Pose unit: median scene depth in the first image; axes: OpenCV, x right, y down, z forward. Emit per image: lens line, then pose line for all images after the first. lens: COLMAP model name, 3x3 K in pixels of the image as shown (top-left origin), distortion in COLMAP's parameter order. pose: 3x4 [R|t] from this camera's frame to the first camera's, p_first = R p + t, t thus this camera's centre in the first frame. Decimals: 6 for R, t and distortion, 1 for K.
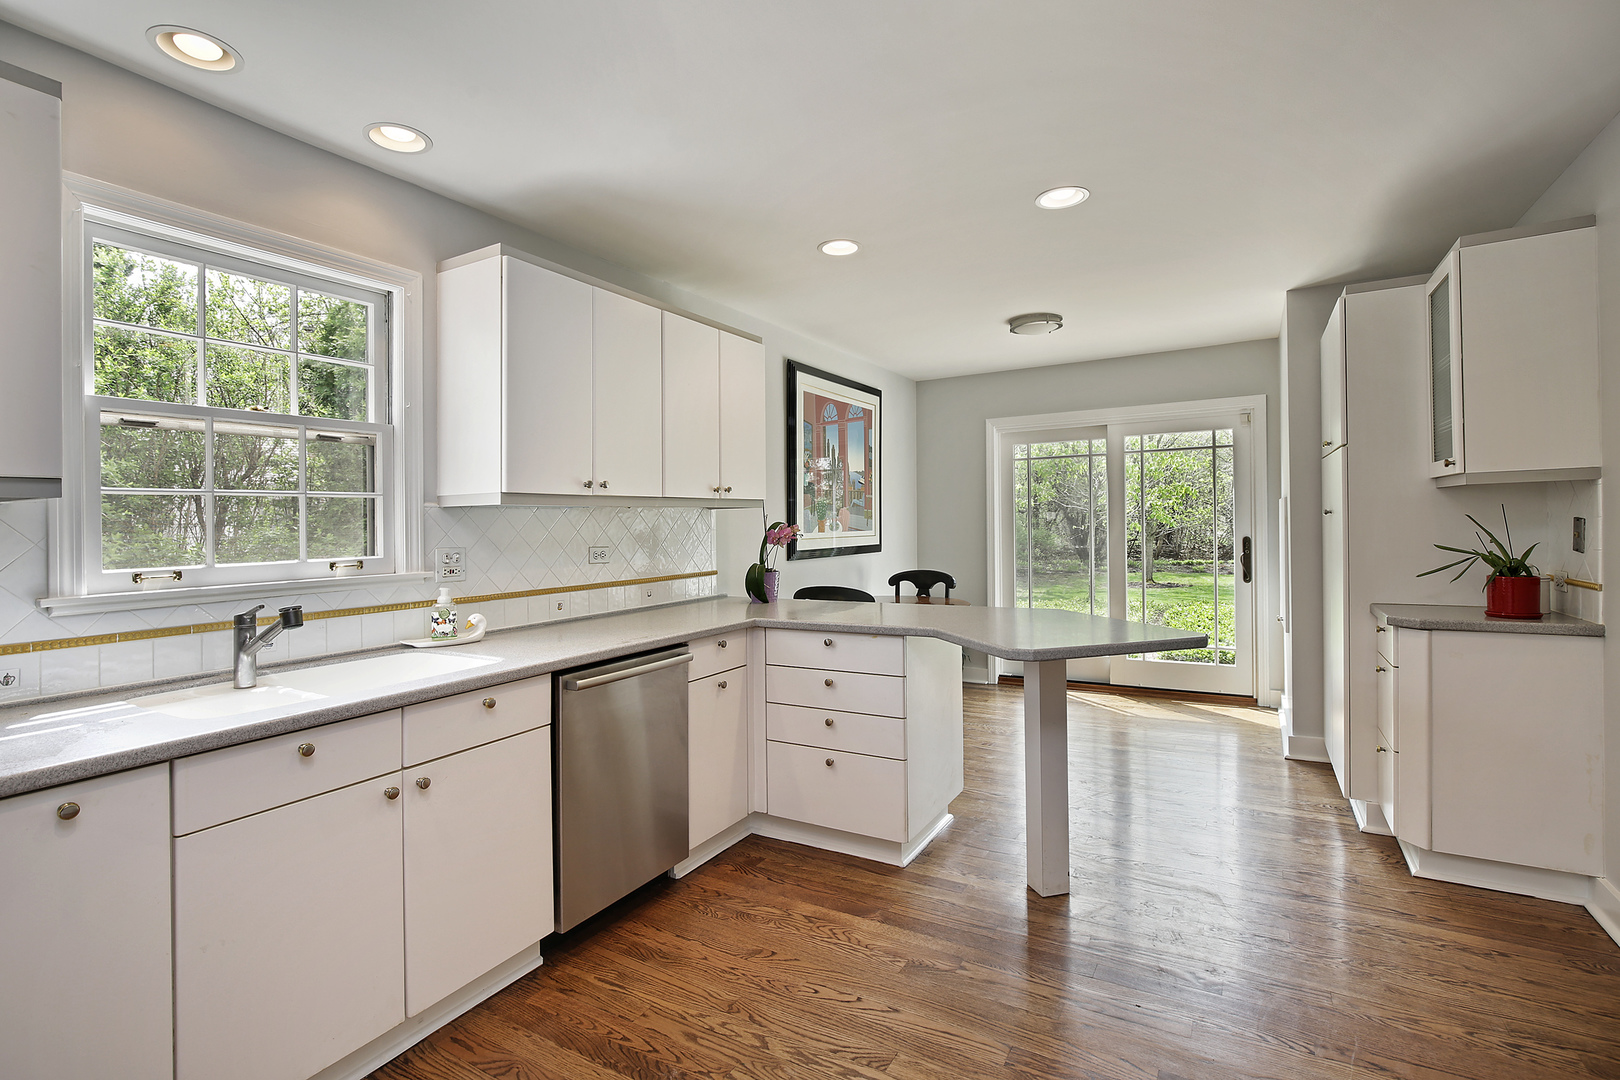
lens RADIAL K [[751.9, 0, 806.1], [0, 751.9, 512.9], [0, 0, 1]] dist [-0.000331, 0.000335]
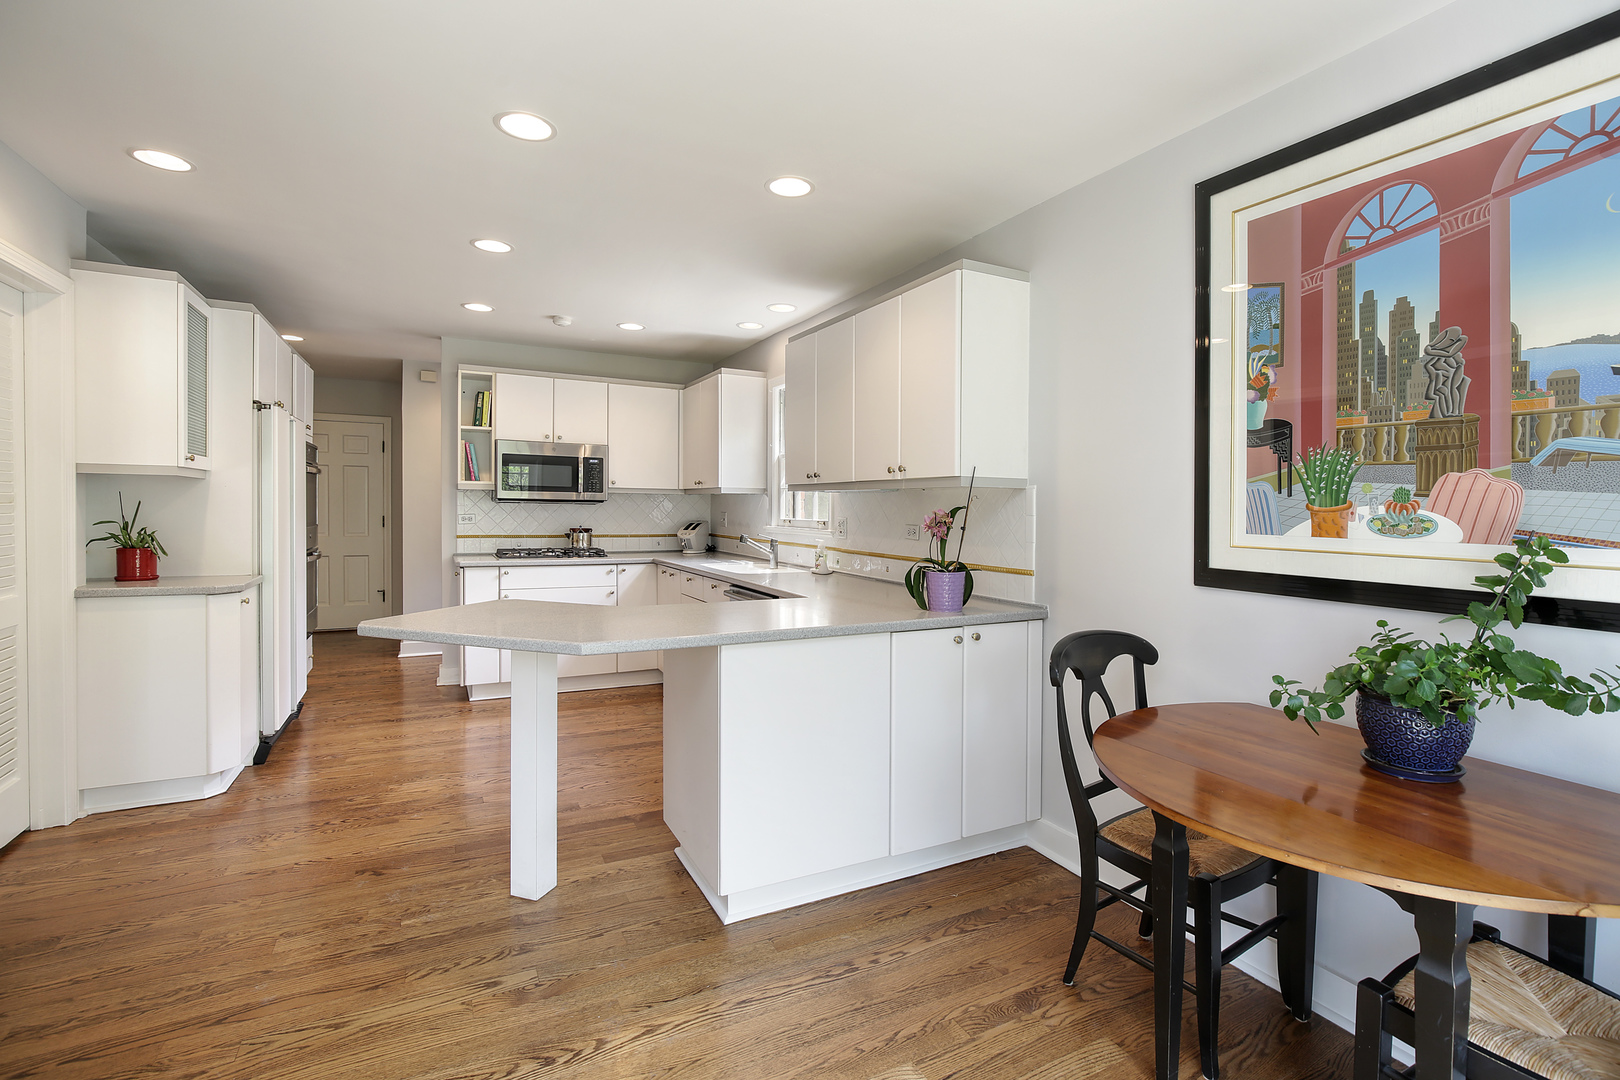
lens RADIAL K [[751.9, 0, 806.1], [0, 751.9, 512.9], [0, 0, 1]] dist [-0.000331, 0.000335]
pose [[-0.535591, 0.021583, -0.844202, 0.516575], [0.008402, 0.999760, 0.020230, 0.002918], [0.844436, 0.003742, -0.535644, 0.994233]]
